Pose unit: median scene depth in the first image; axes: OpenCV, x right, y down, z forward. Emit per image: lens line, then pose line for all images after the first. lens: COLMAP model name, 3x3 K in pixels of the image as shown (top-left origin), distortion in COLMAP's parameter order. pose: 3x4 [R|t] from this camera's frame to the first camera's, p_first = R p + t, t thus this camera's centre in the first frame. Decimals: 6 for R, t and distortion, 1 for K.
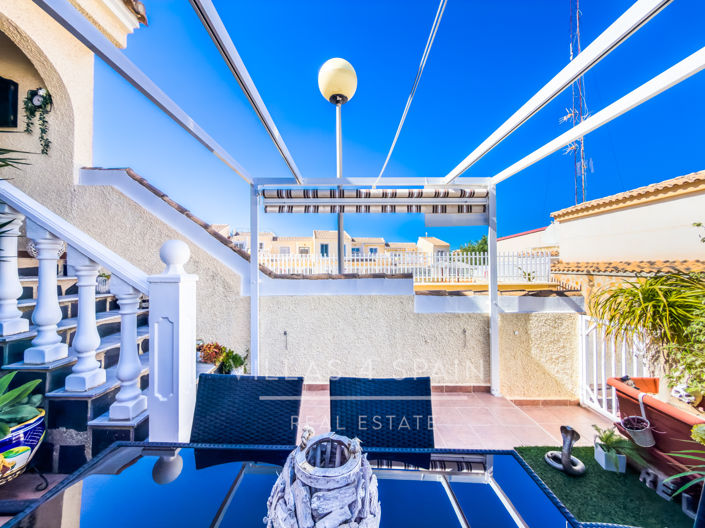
lens RADIAL K [[281.7, 0, 353.5], [0, 281.7, 262.2], [0, 0, 1]] dist [0.000657, -0.000412]
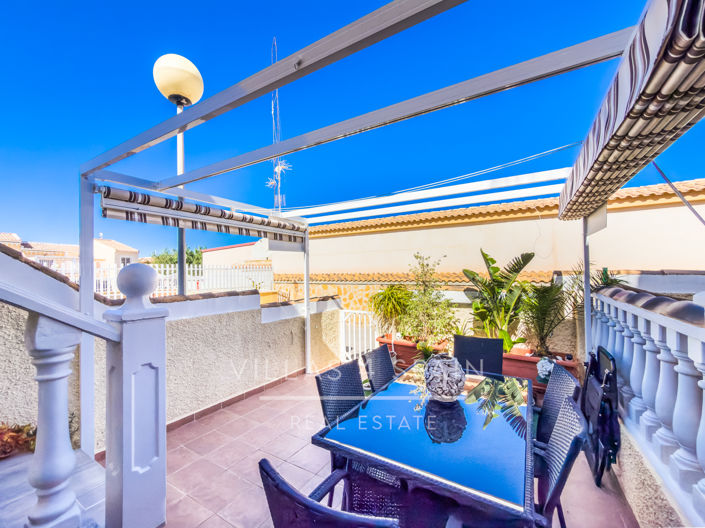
lens RADIAL K [[287.0, 0, 353.6], [0, 287.0, 267.4], [0, 0, 1]] dist [0.000479, -0.000062]
pose [[0.525157, 0.015334, 0.850867, -0.599787], [-0.004385, 0.999873, -0.015313, -0.035974], [-0.850994, 0.004311, 0.525158, 0.051368]]
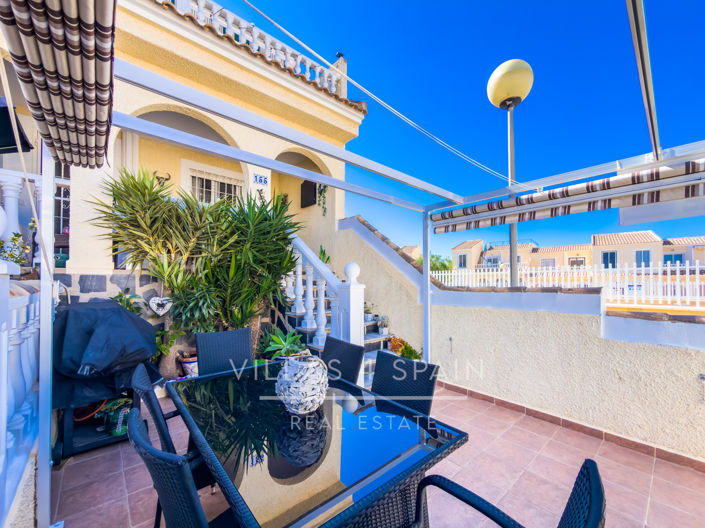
lens RADIAL K [[290.9, 0, 357.1], [0, 290.9, 279.9], [0, 0, 1]] dist [0.000377, 0.000116]
pose [[0.657568, -0.004158, -0.753384, 0.381299], [0.009790, 0.999947, 0.003026, 0.008744], [0.753332, -0.009365, 0.657574, -0.038956]]
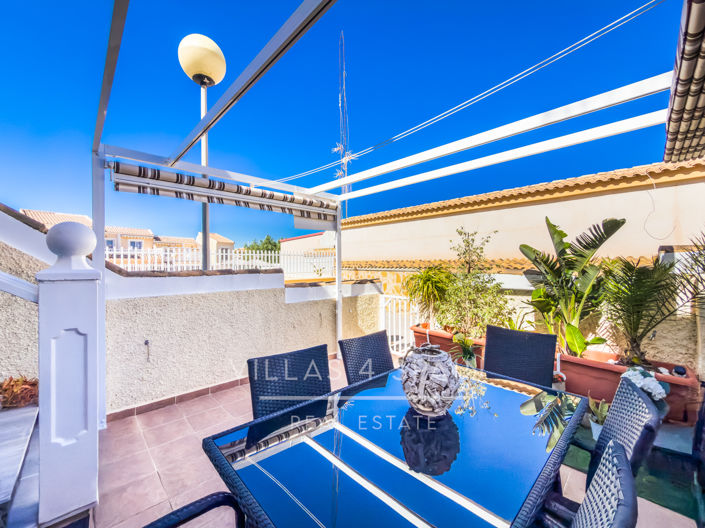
lens RADIAL K [[281.7, 0, 353.5], [0, 281.7, 262.2], [0, 0, 1]] dist [0.000657, -0.000412]
pose [[0.726577, 0.005563, 0.687062, -0.365711], [-0.009990, 0.999947, 0.002468, 0.009099], [-0.687012, -0.008657, 0.726594, -0.011269]]
